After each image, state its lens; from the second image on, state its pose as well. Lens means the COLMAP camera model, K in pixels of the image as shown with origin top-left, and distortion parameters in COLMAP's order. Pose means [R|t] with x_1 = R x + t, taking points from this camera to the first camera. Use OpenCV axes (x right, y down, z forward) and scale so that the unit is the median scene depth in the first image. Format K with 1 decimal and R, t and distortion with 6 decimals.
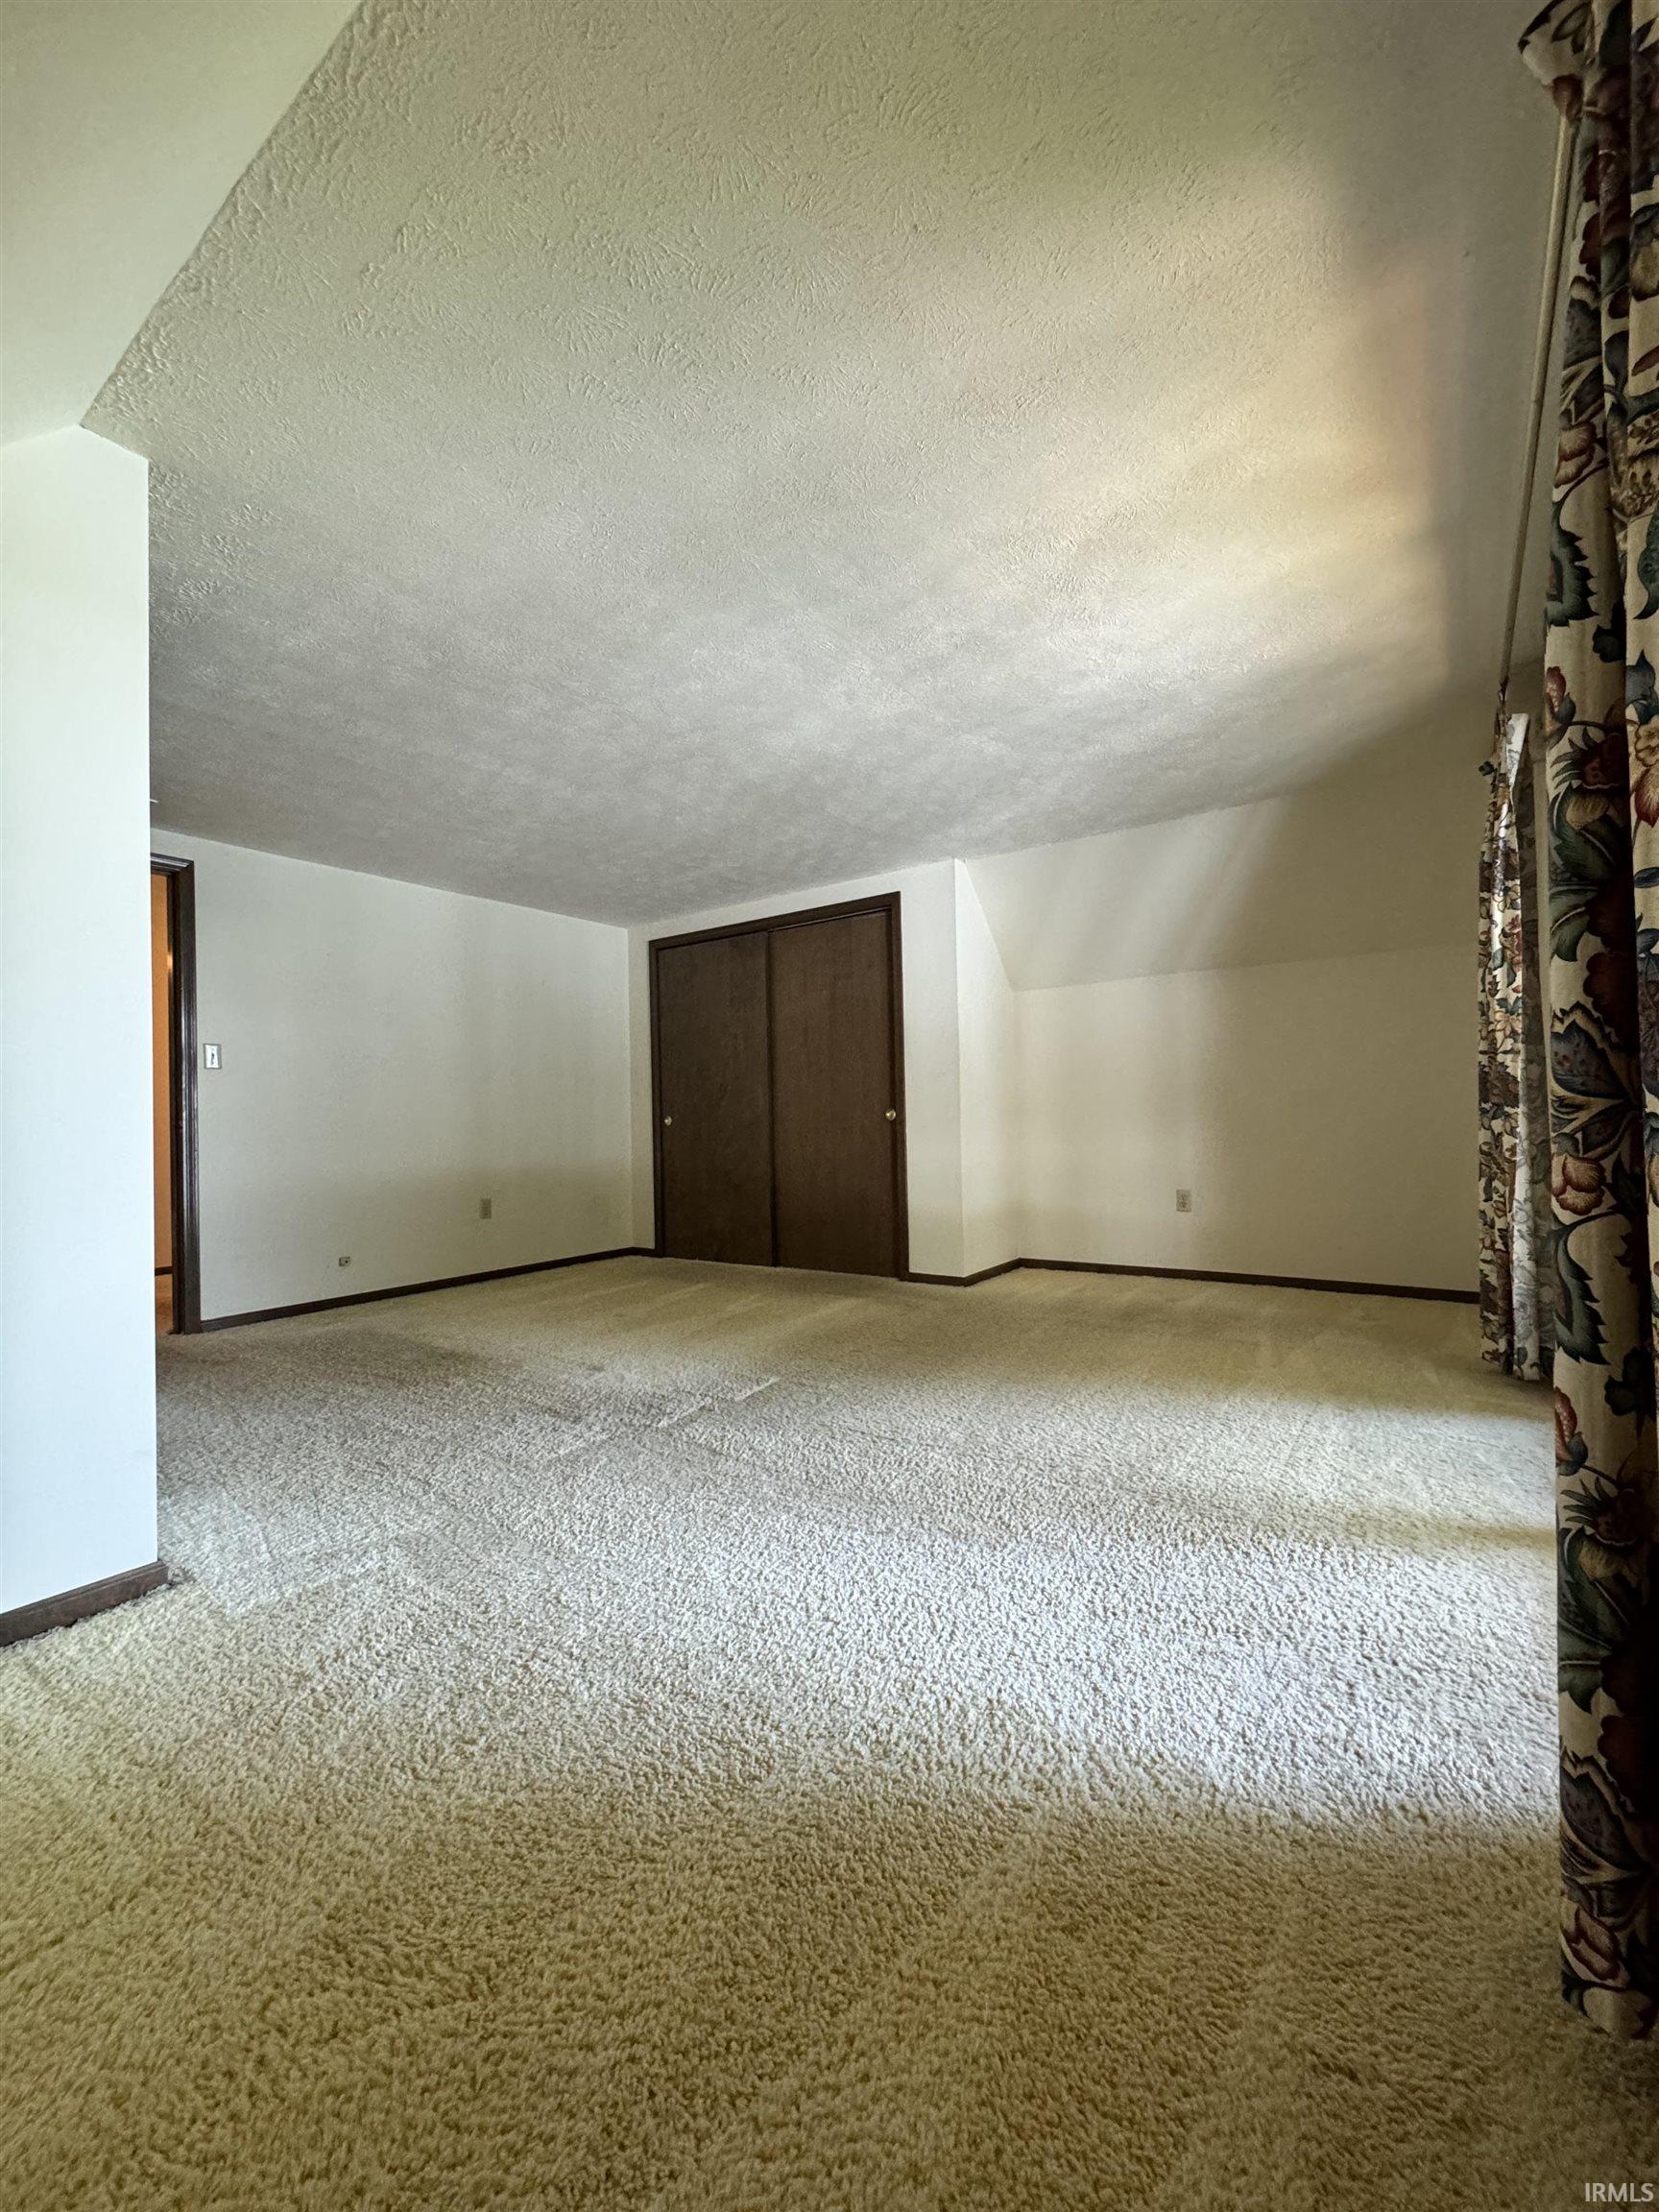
lens RADIAL K [[880.6, 0, 833.1], [0, 880.6, 1108.3], [0, 0, 1]] dist [-0.000258, -0.000003]
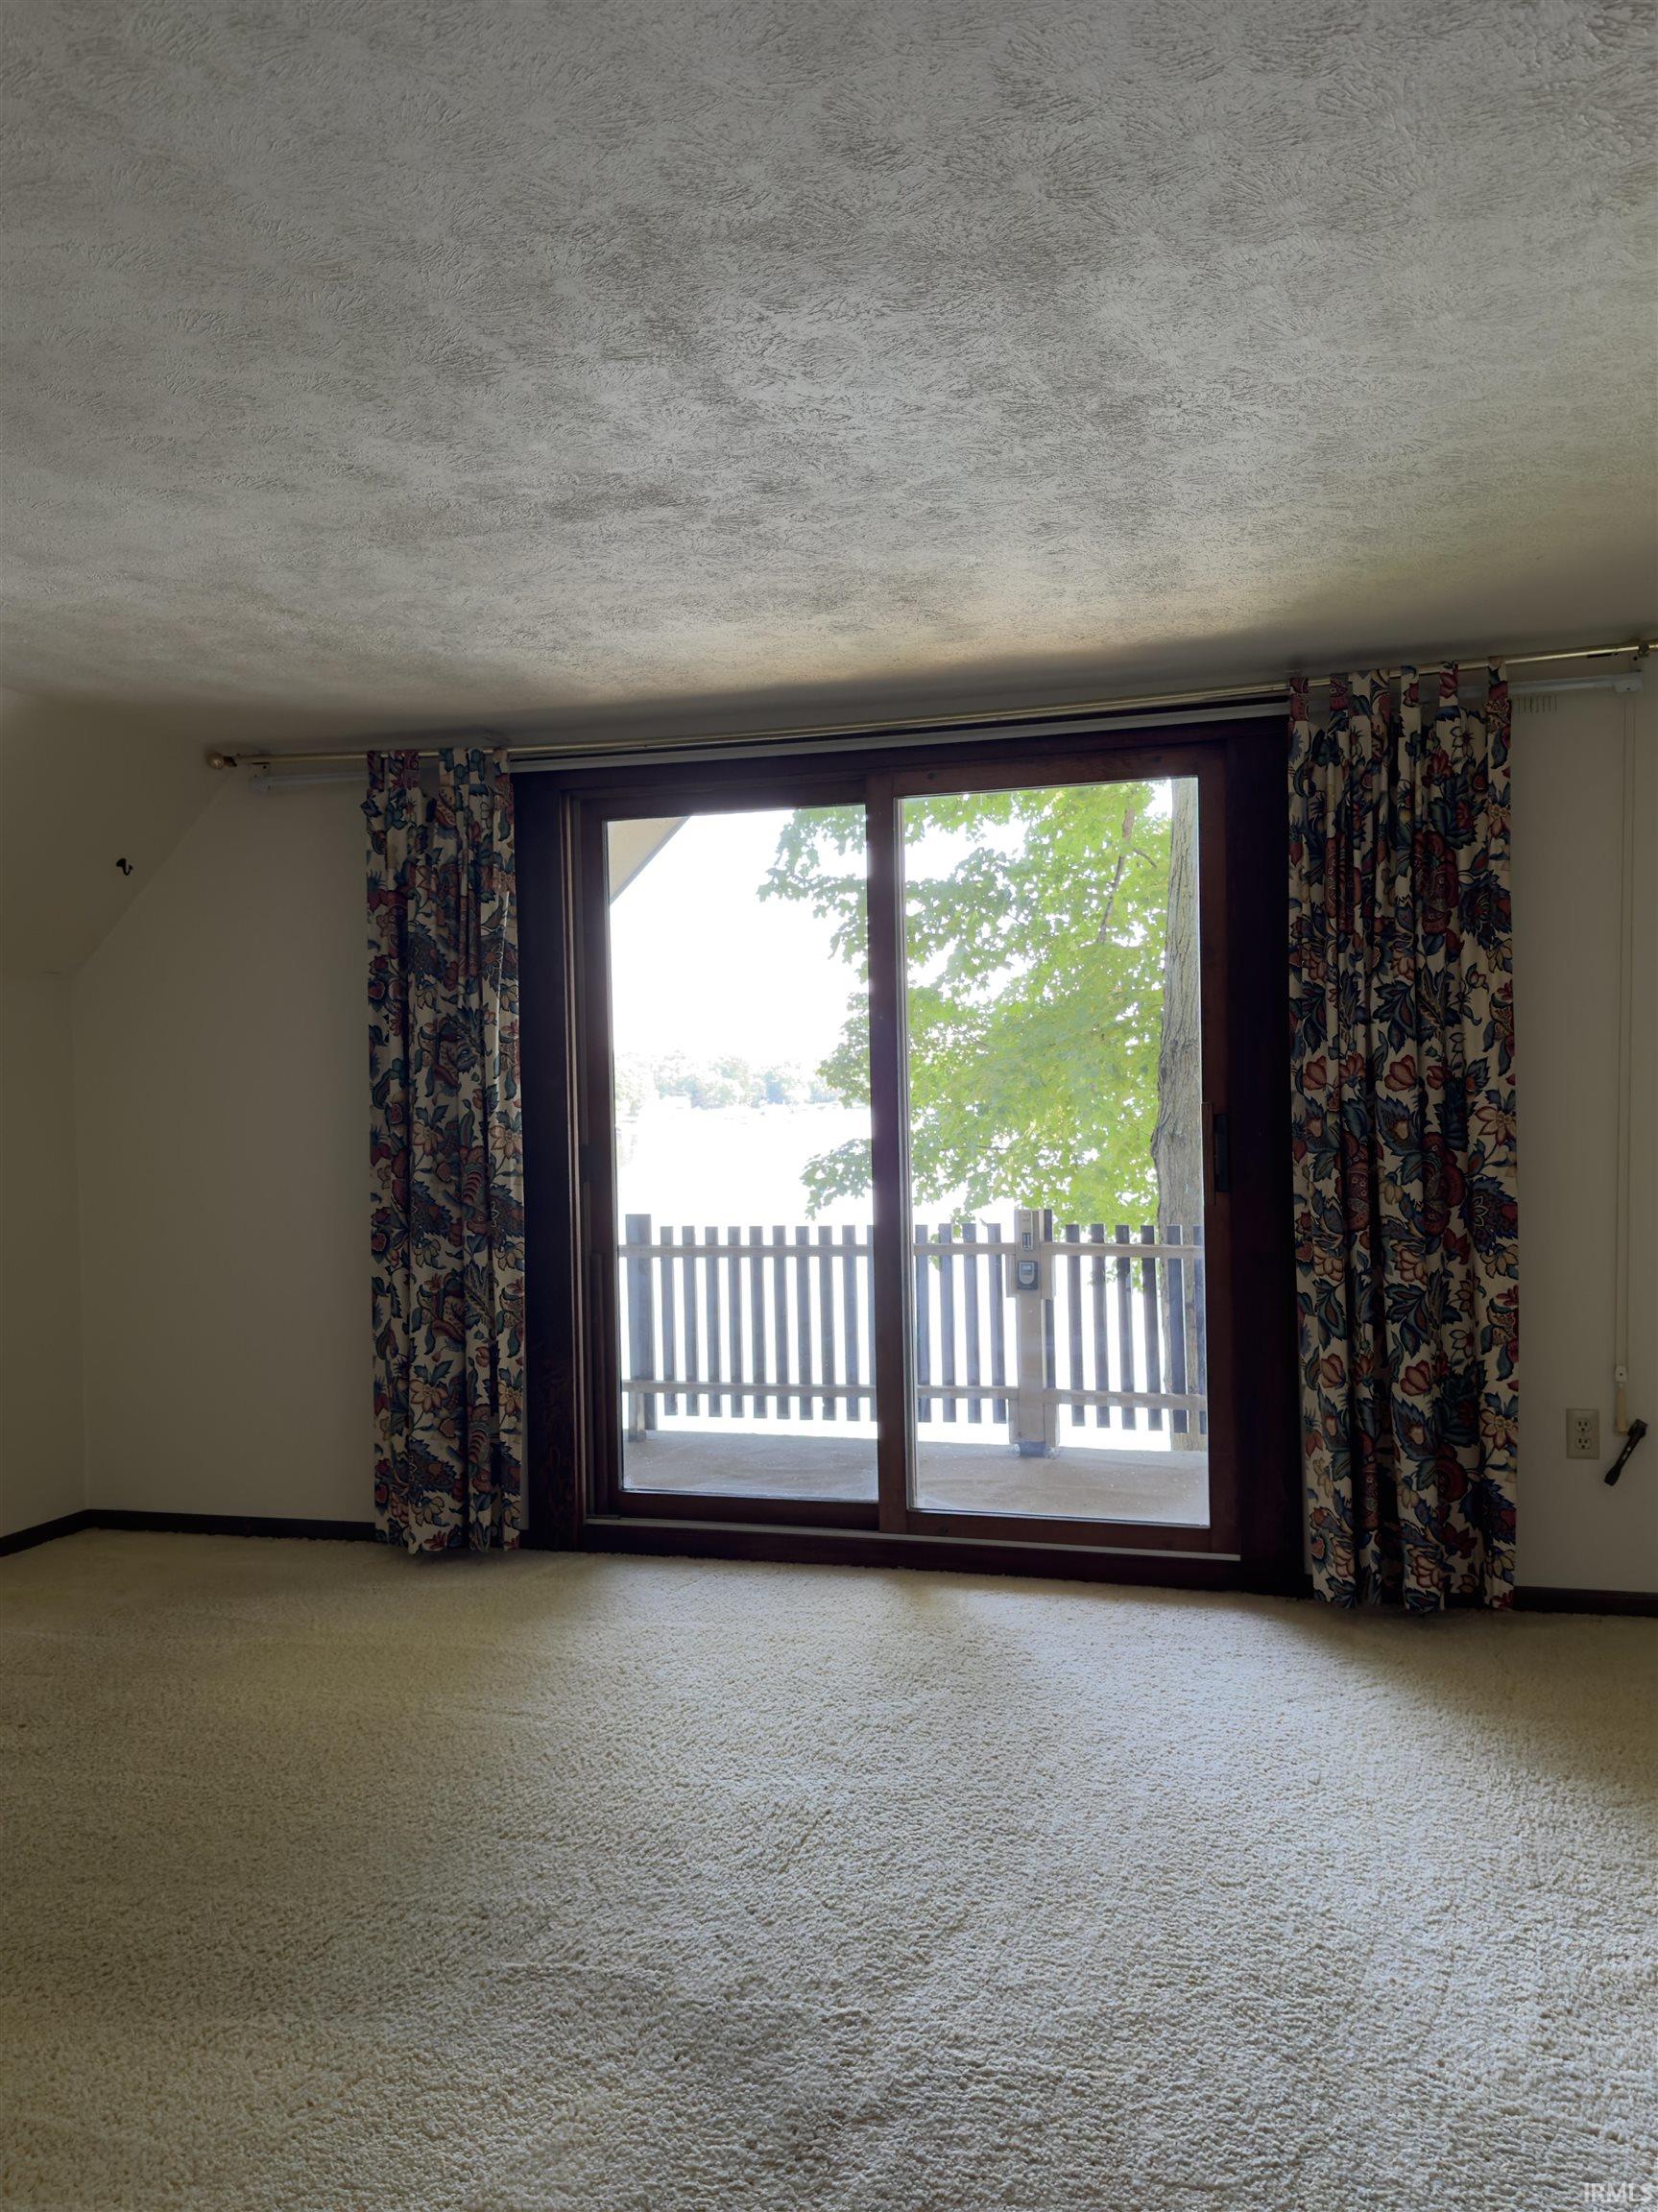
lens RADIAL K [[1936.2, 0, 830.2], [0, 1936.2, 1102.5], [0, 0, 1]] dist [0.005656, 0.000467]
pose [[-0.311745, -0.000435, 0.950166, -1.166263], [0.024017, 0.999677, 0.008337, -0.143976], [-0.949862, 0.025419, -0.311634, 1.299842]]
